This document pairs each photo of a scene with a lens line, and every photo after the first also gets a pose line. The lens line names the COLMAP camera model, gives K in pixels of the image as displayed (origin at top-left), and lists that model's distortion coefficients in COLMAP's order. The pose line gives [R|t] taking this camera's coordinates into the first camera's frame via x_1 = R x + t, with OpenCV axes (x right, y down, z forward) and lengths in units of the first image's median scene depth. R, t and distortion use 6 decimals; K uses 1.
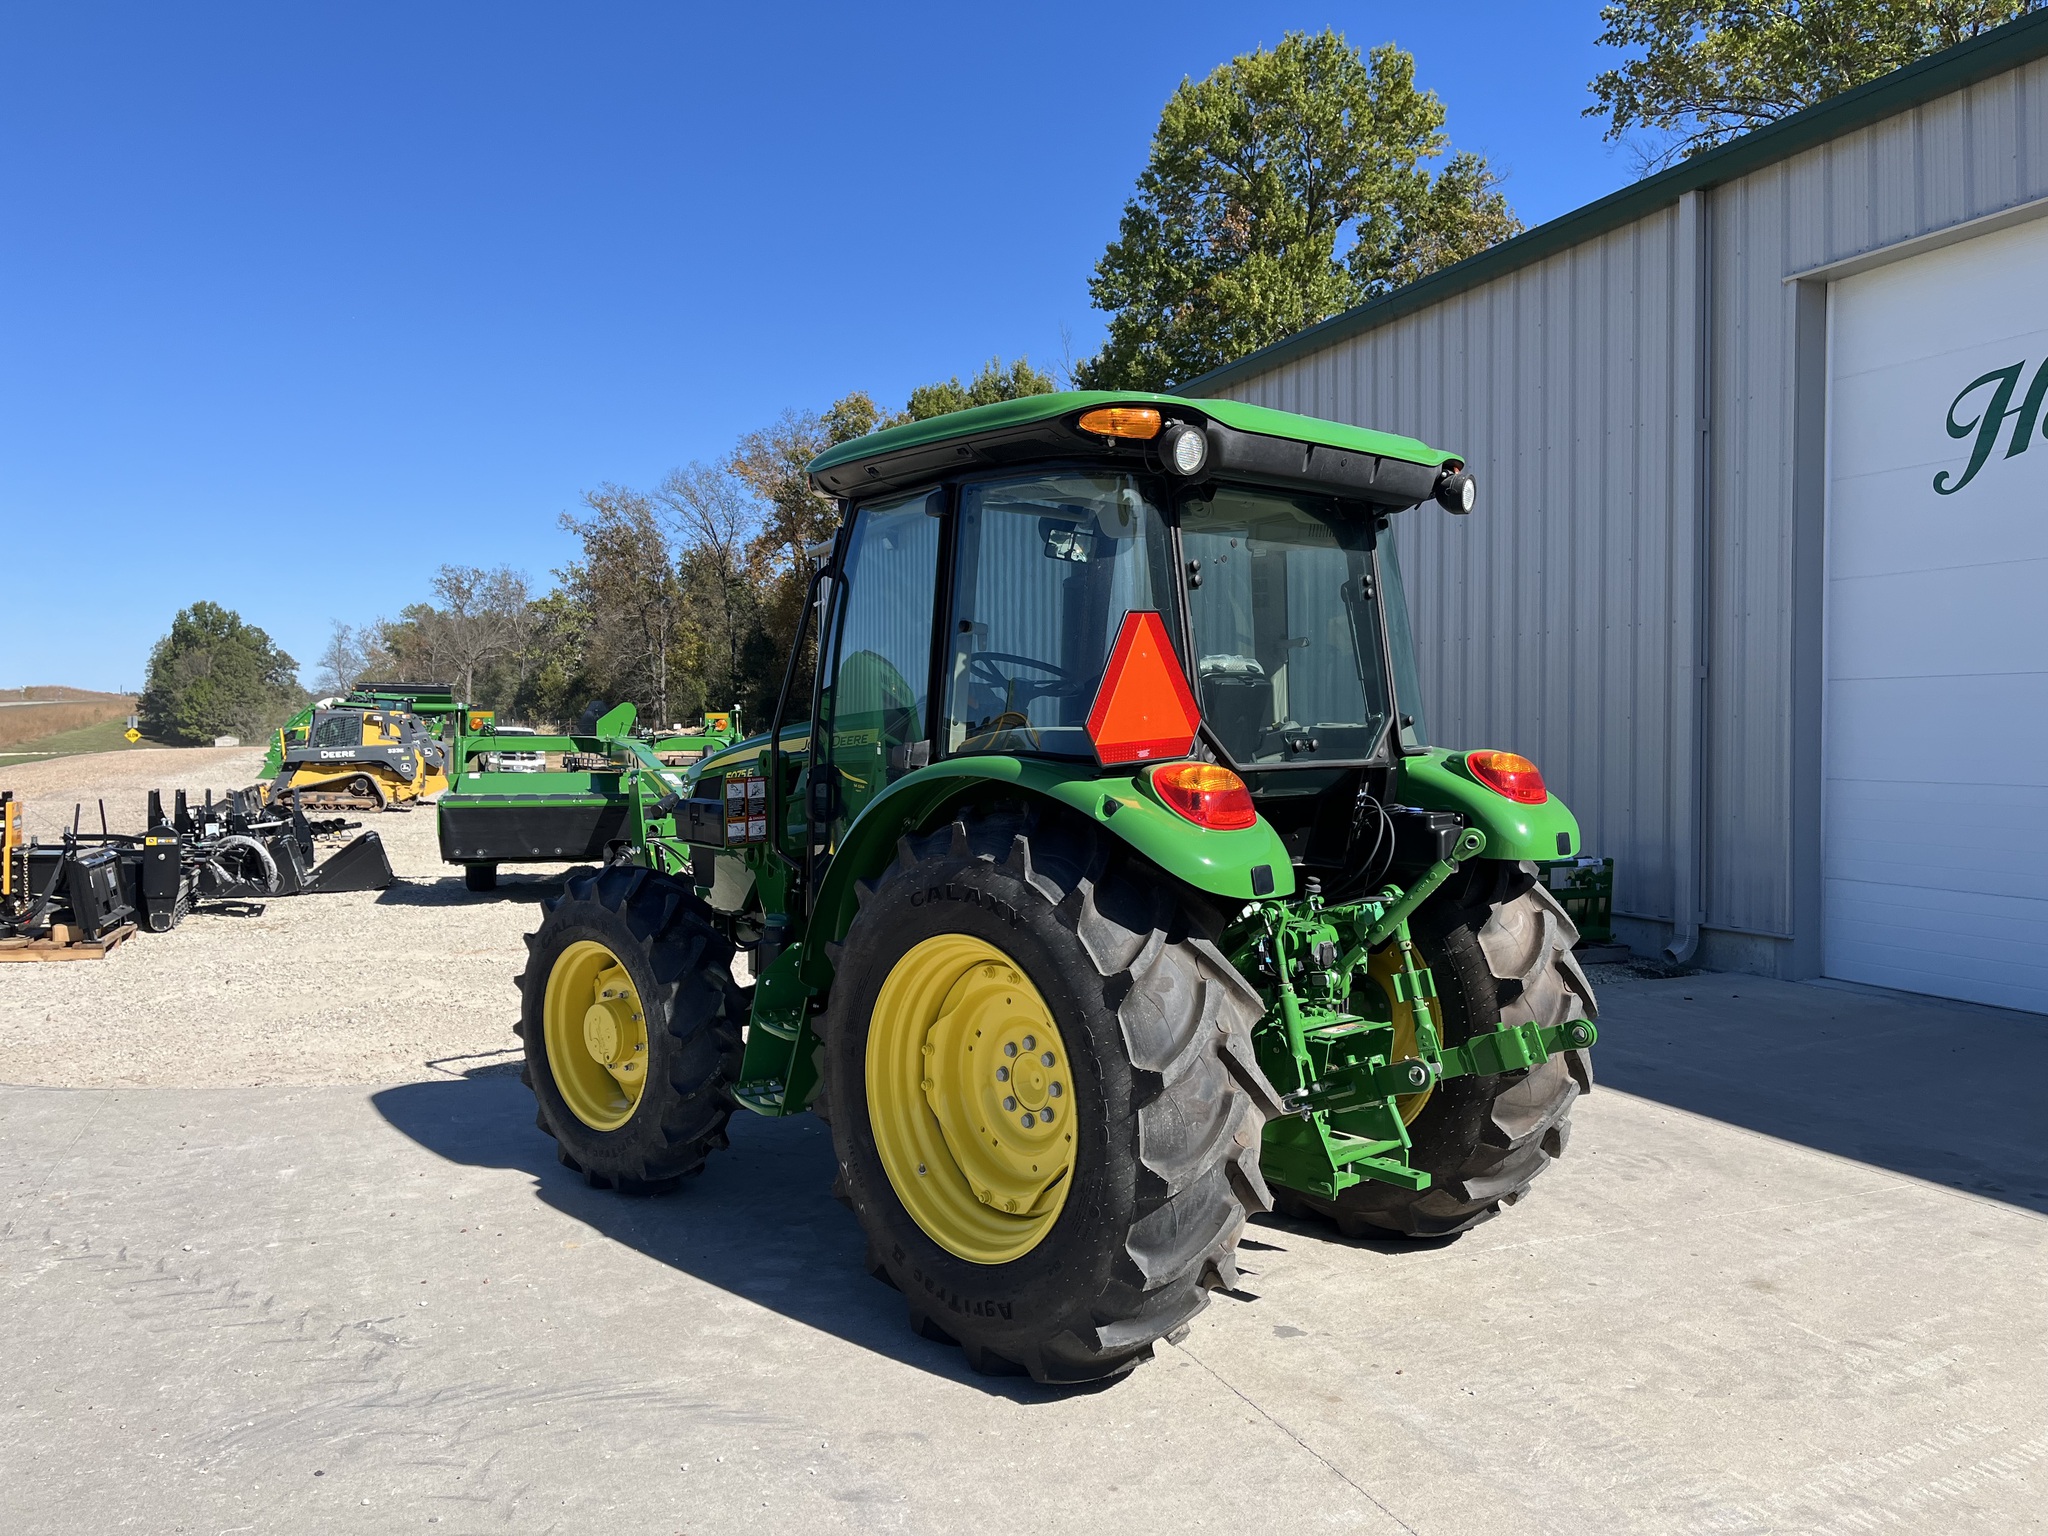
lens RADIAL K [[1548.9, 0, 1029.6], [0, 1548.9, 751.5], [0, 0, 1]] dist [0.066164, -0.086191]
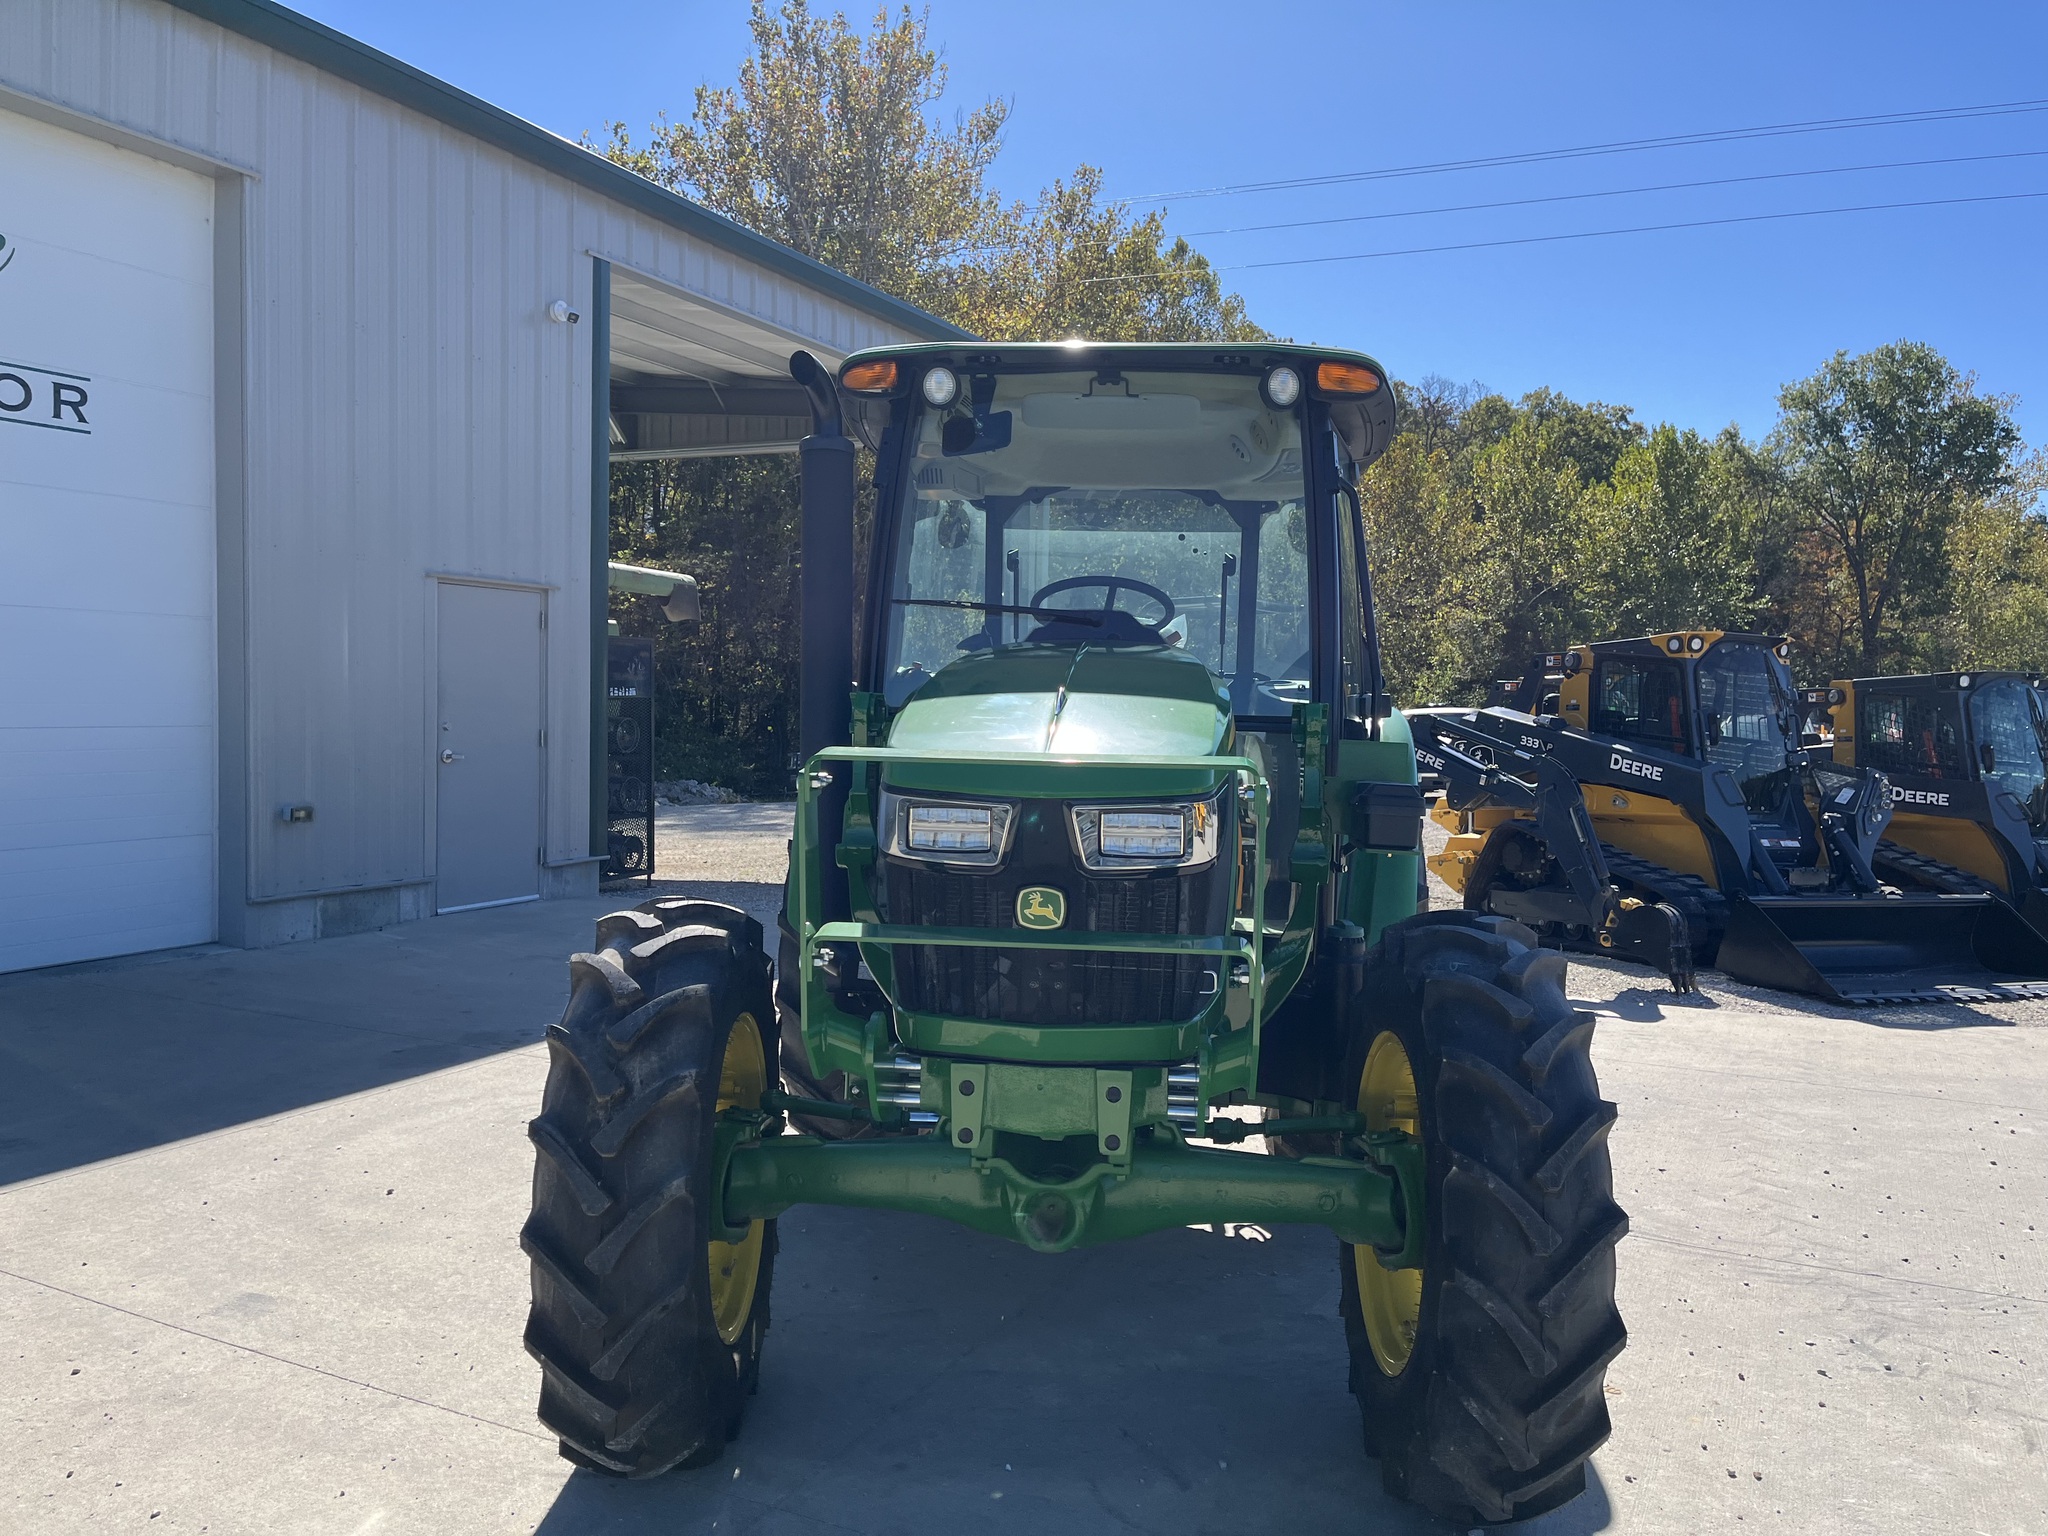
lens RADIAL K [[1548.9, 0, 1051.4], [0, 1548.9, 759.7], [0, 0, 1]] dist [0.066164, -0.086191]
pose [[-0.674580, -0.039694, 0.737134, -0.326705], [-0.007837, 0.998882, 0.046617, -0.004303], [-0.738160, 0.025670, -0.674137, 0.850907]]
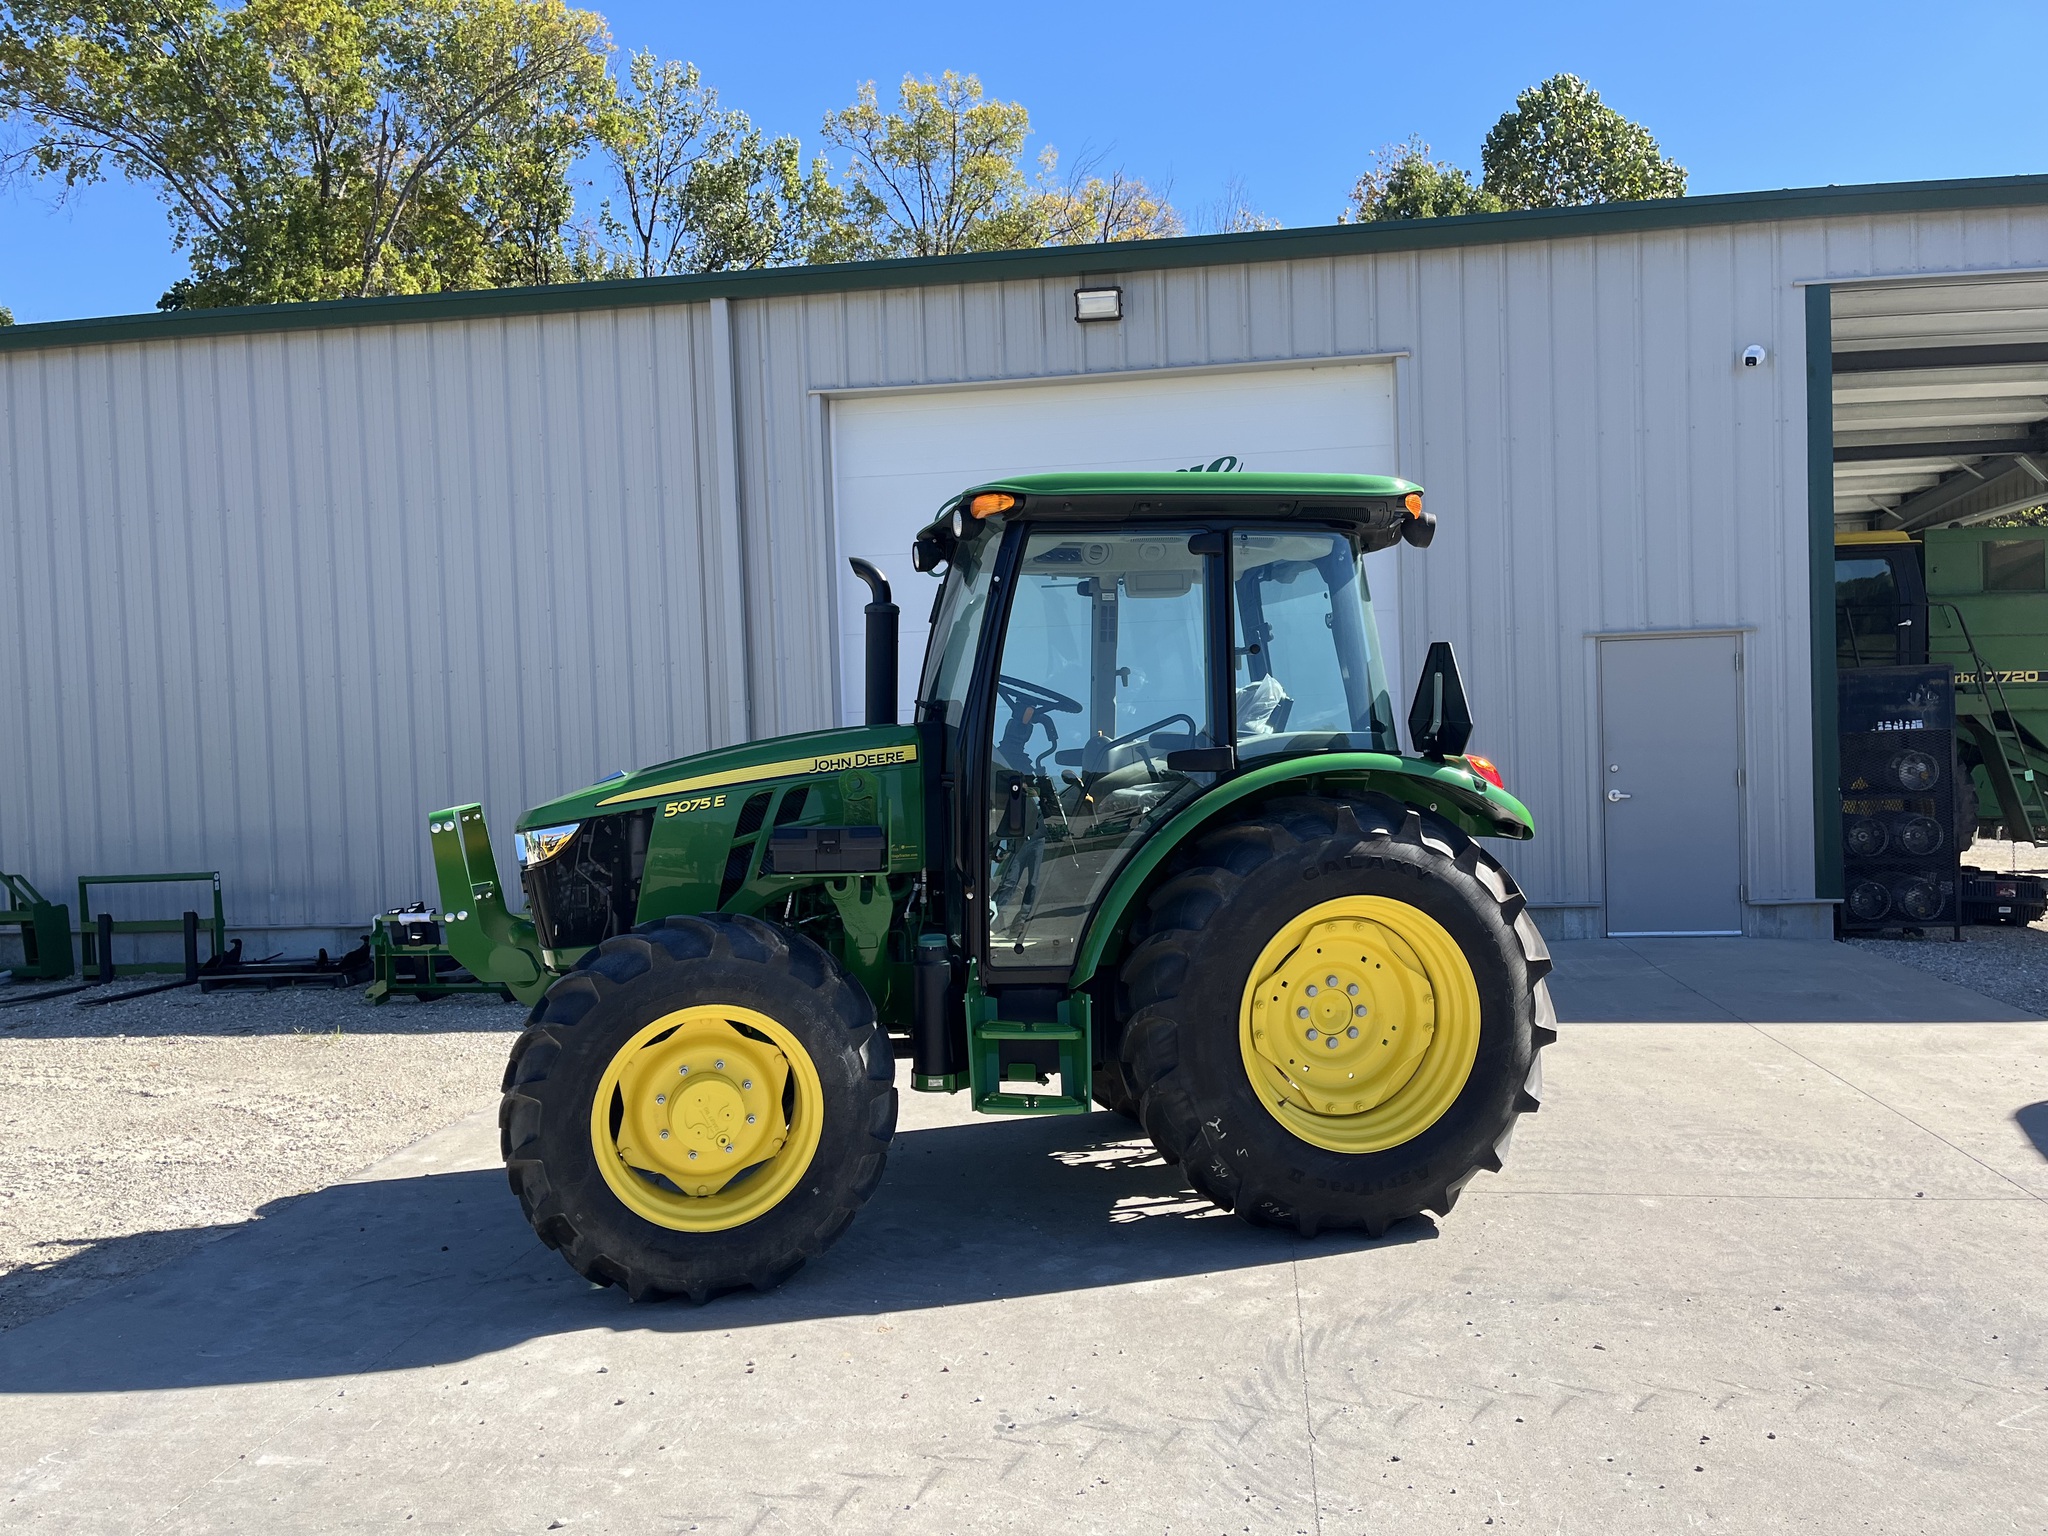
lens RADIAL K [[1548.9, 0, 1013.3], [0, 1548.9, 773.6], [0, 0, 1]] dist [0.066164, -0.086191]
pose [[0.505122, -0.030388, 0.862513, -0.512554], [0.043603, 0.999002, 0.009661, -0.001872], [-0.861946, 0.032728, 0.505943, 0.242967]]
